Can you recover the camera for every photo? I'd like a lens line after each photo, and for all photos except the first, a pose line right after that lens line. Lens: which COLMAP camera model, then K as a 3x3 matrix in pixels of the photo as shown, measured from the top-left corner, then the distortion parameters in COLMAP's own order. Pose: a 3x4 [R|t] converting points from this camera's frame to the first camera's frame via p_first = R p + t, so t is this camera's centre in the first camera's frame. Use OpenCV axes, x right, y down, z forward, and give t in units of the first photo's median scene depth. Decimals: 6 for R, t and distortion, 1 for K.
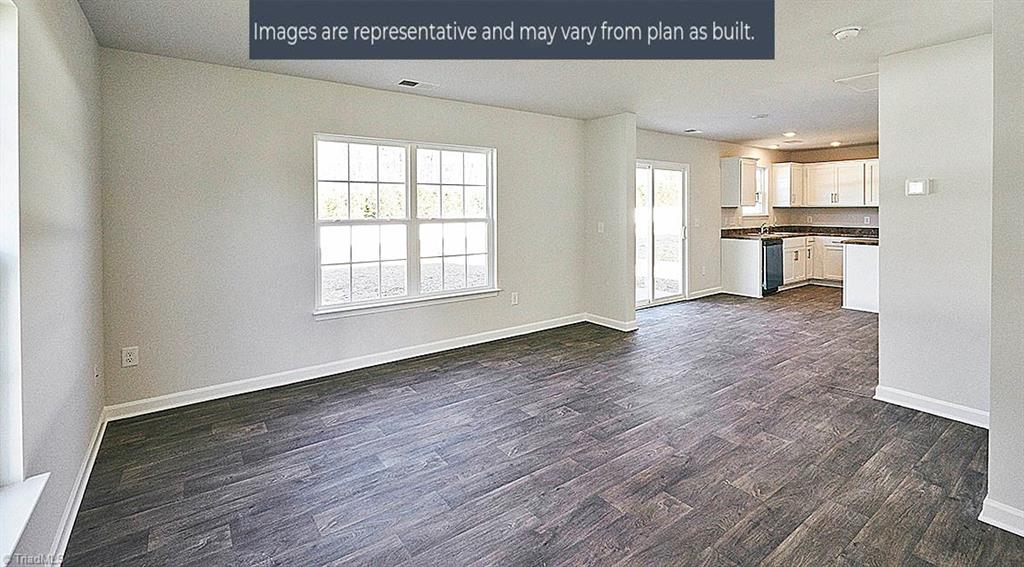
lens RADIAL K [[464.8, 0, 529.6], [0, 464.8, 188.4], [0, 0, 1]] dist [0.040692, 0.000033]
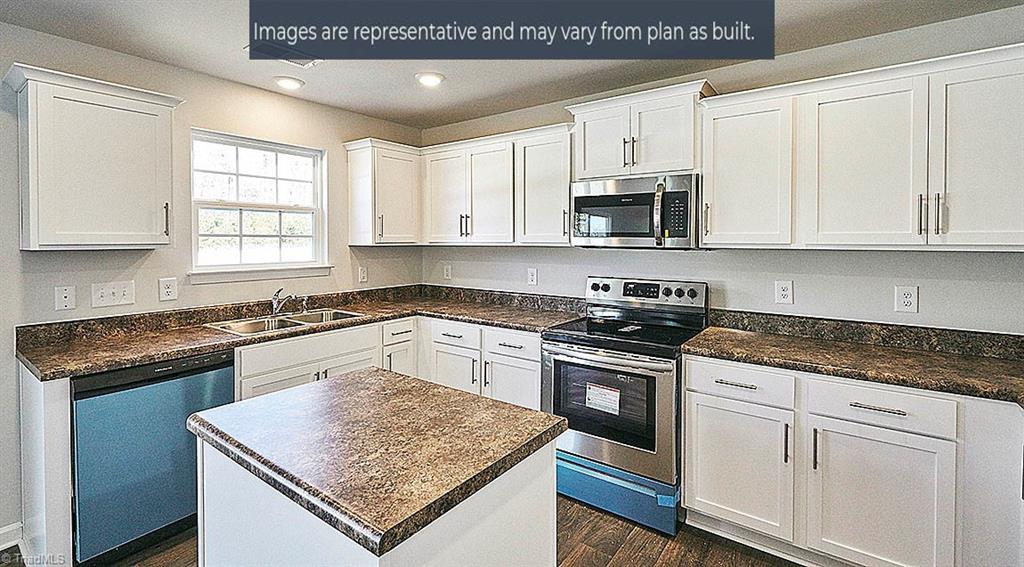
lens RADIAL K [[450.8, 0, 512.3], [0, 450.8, 244.1], [0, 0, 1]] dist [-0.000592, -0.000177]
pose [[0.957424, 0.000955, 0.288684, 0.563537], [-0.012641, 0.999174, 0.038621, 0.020789], [-0.288408, -0.040626, 0.956645, 0.593358]]
